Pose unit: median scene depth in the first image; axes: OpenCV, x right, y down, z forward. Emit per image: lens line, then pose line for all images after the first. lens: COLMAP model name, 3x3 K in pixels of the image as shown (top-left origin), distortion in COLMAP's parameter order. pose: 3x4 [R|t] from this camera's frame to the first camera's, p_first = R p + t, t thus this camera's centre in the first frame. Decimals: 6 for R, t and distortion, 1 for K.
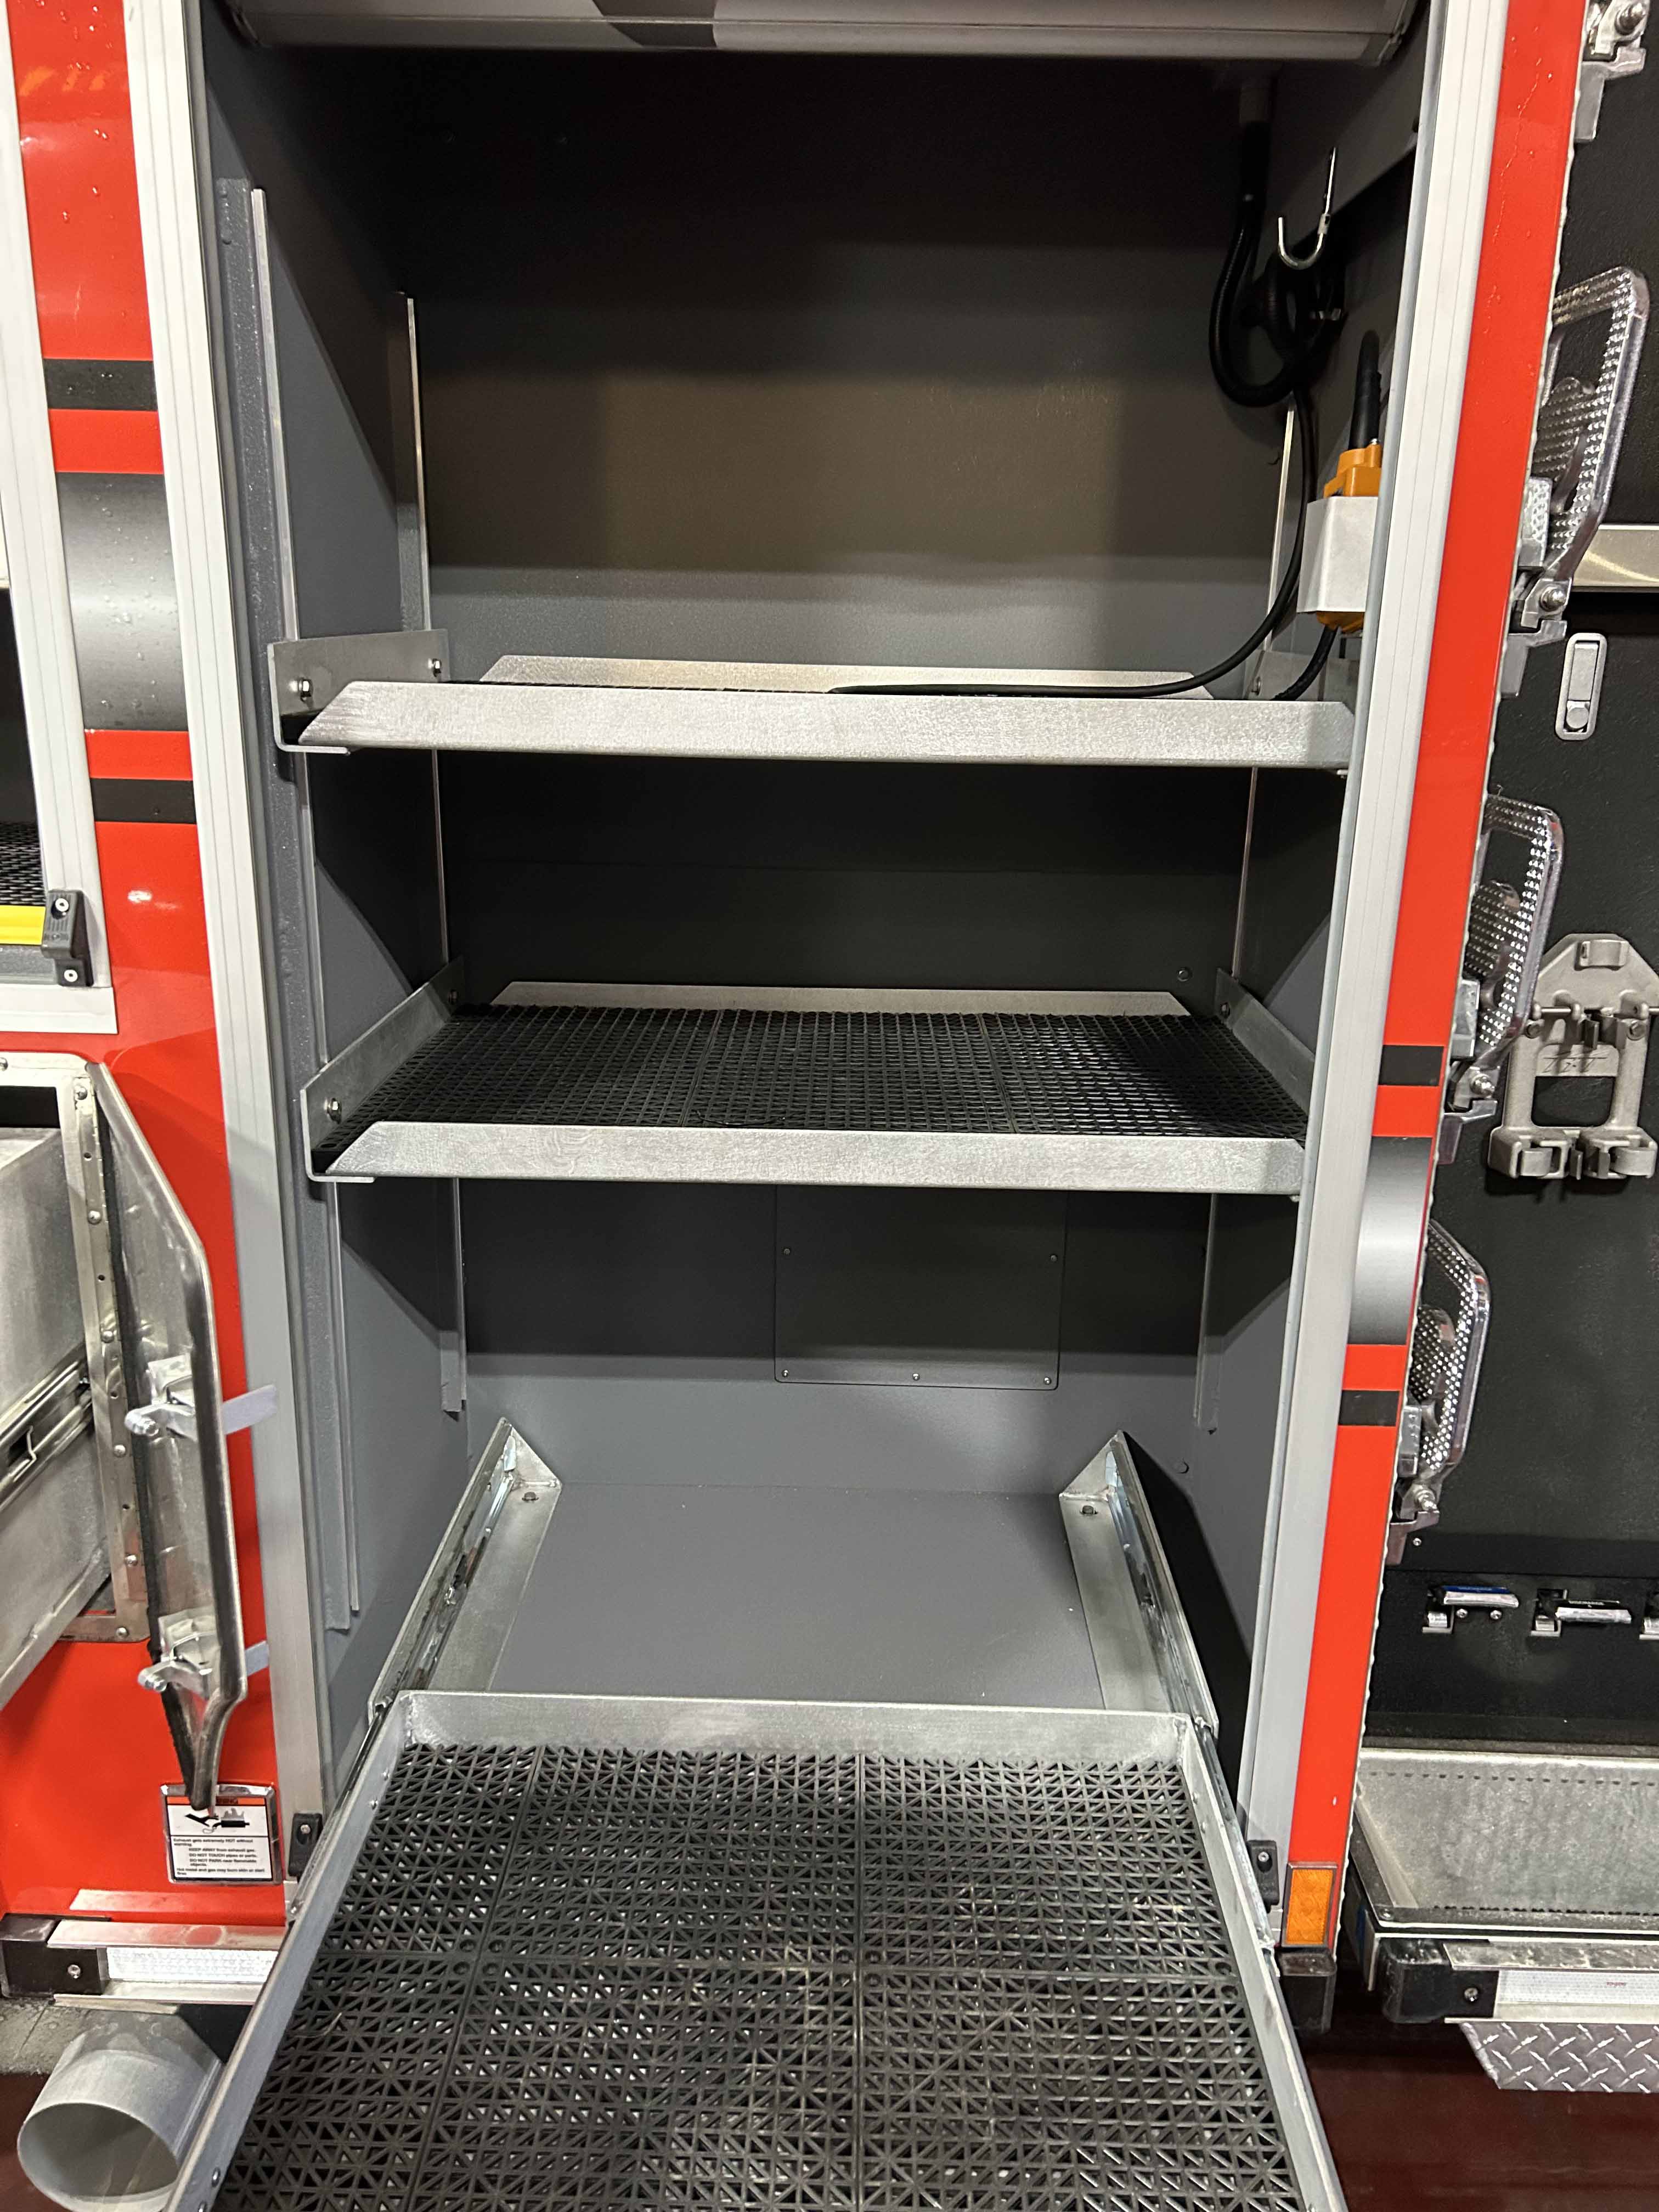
lens RADIAL K [[1624.1, 0, 822.4], [0, 1624.1, 1111.1], [0, 0, 1]] dist [0.005659, -0.013458]
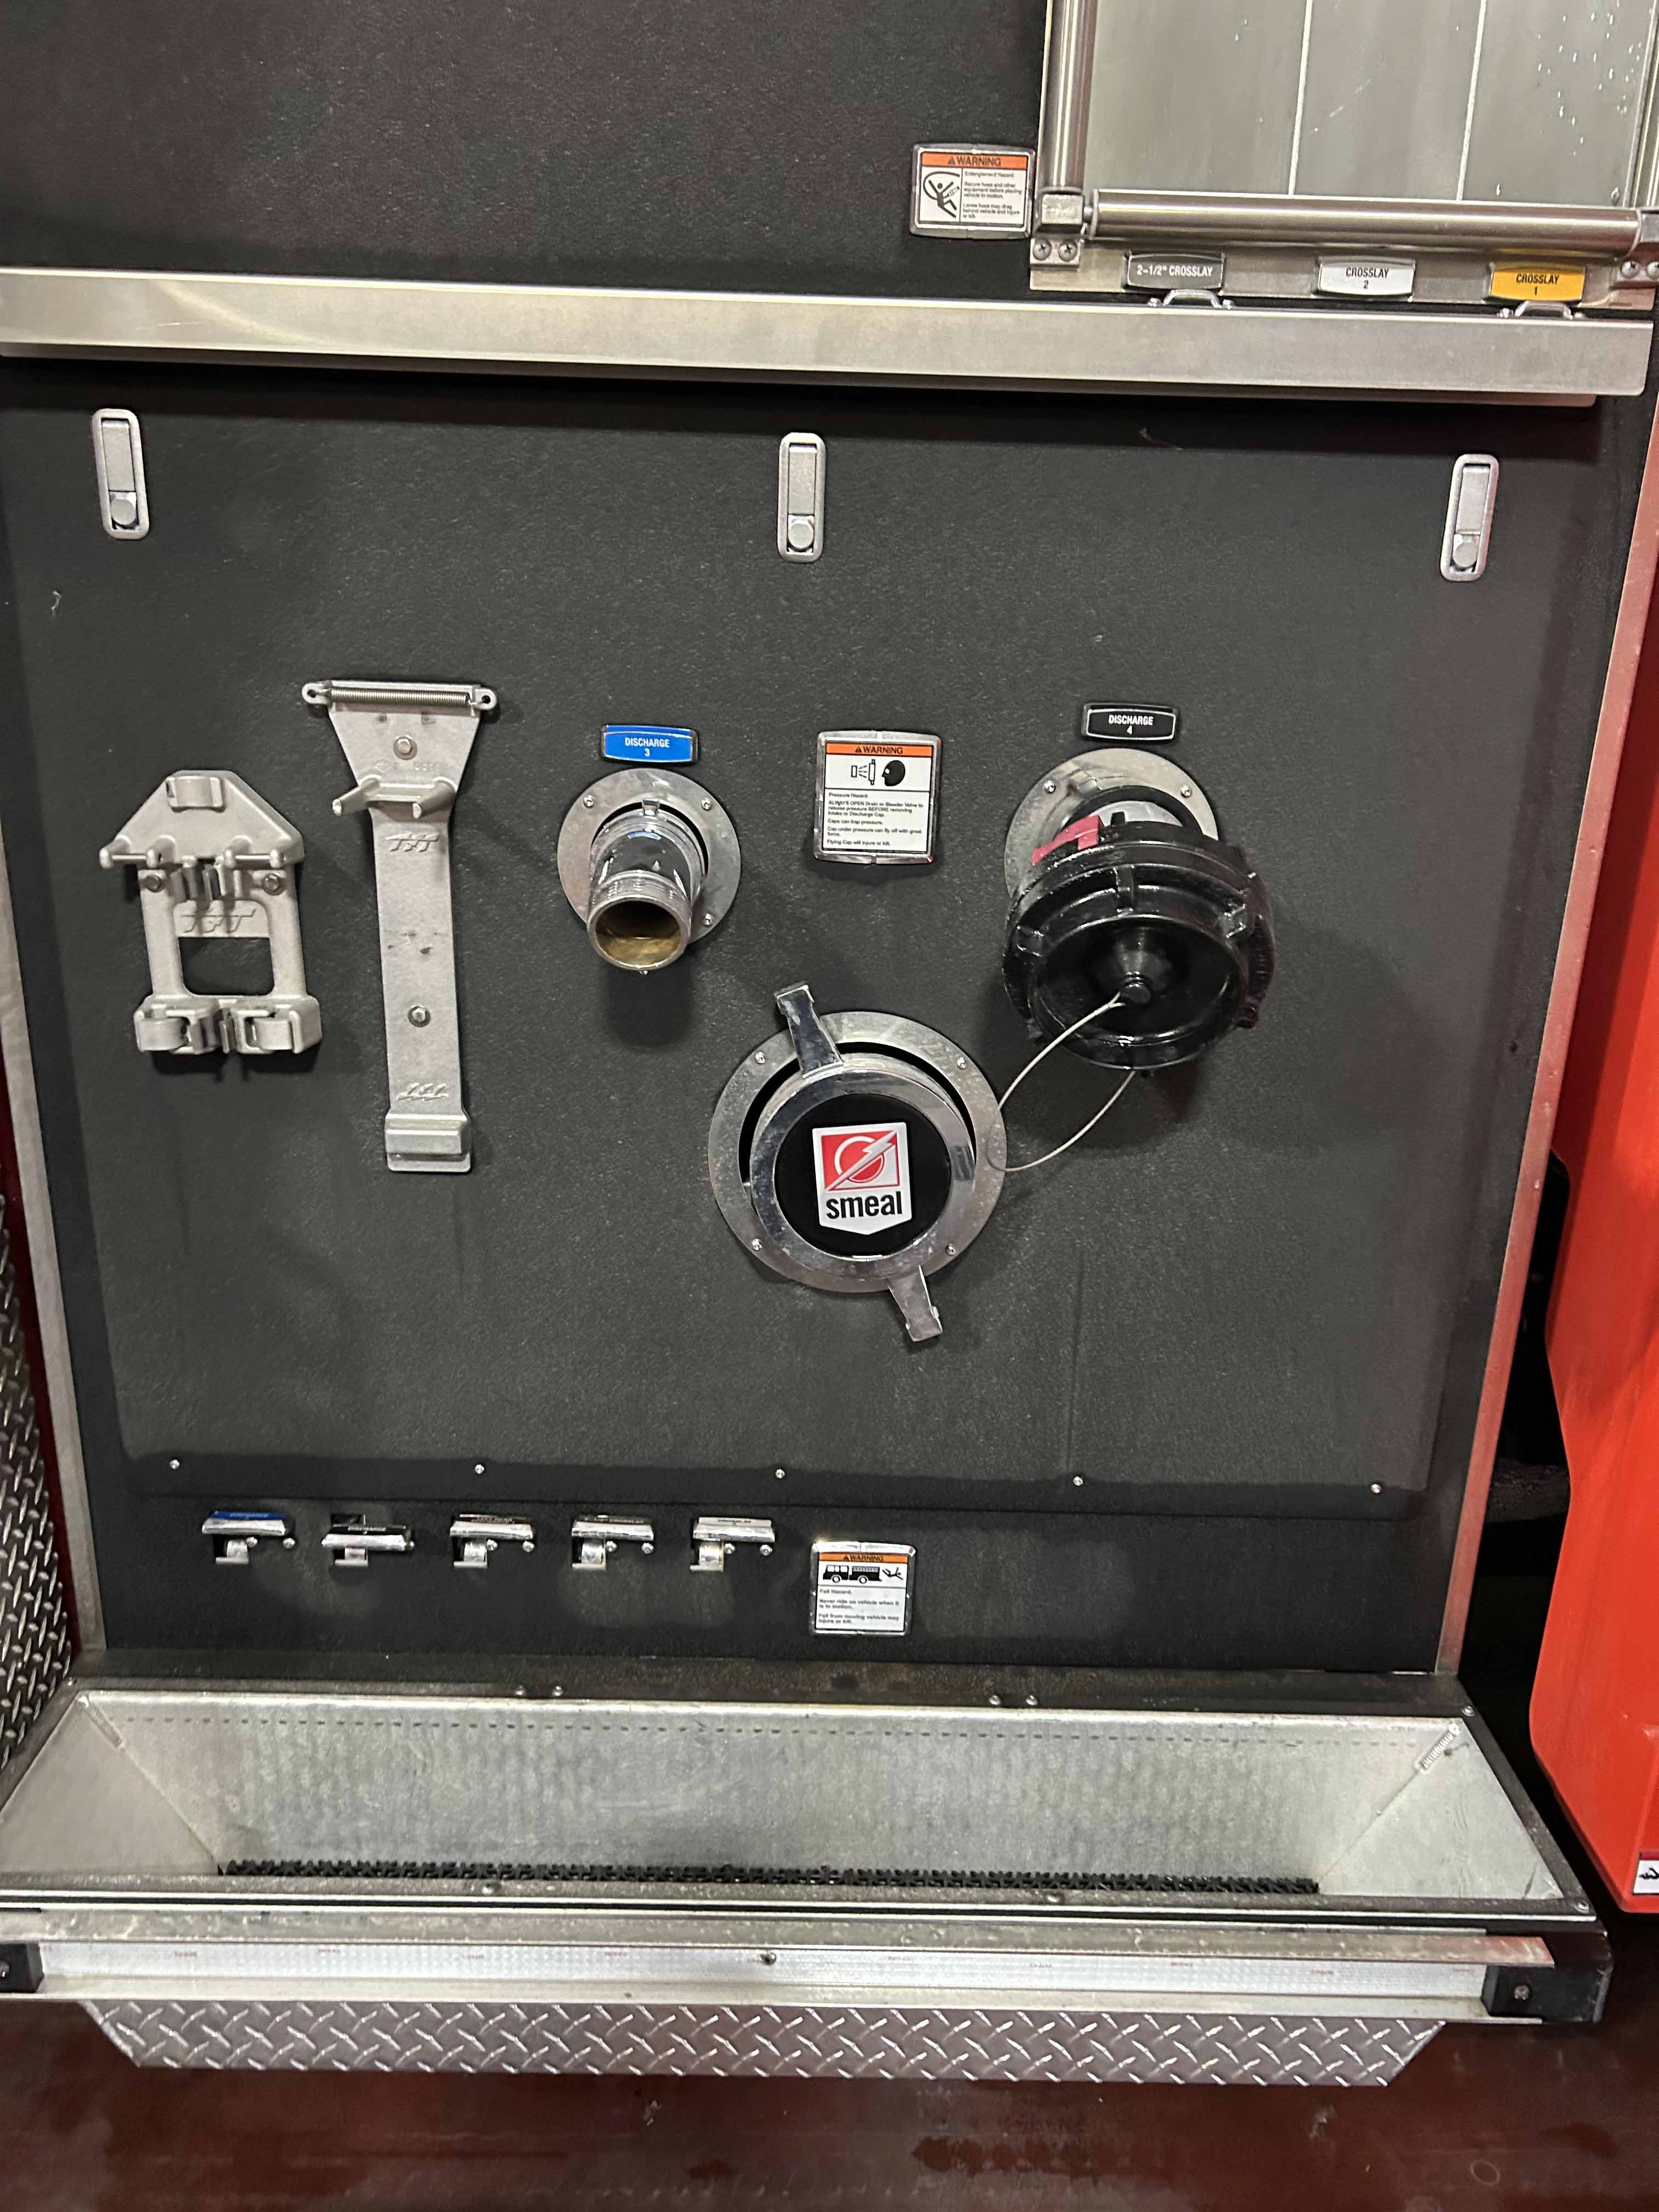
lens RADIAL K [[1624.1, 0, 827.2], [0, 1624.1, 1109.2], [0, 0, 1]] dist [0.005659, -0.013458]
pose [[0.998242, 0.000938, 0.059255, 0.673574], [-0.003621, 0.998972, 0.045186, 0.027800], [-0.059152, -0.045321, 0.997220, 0.094306]]
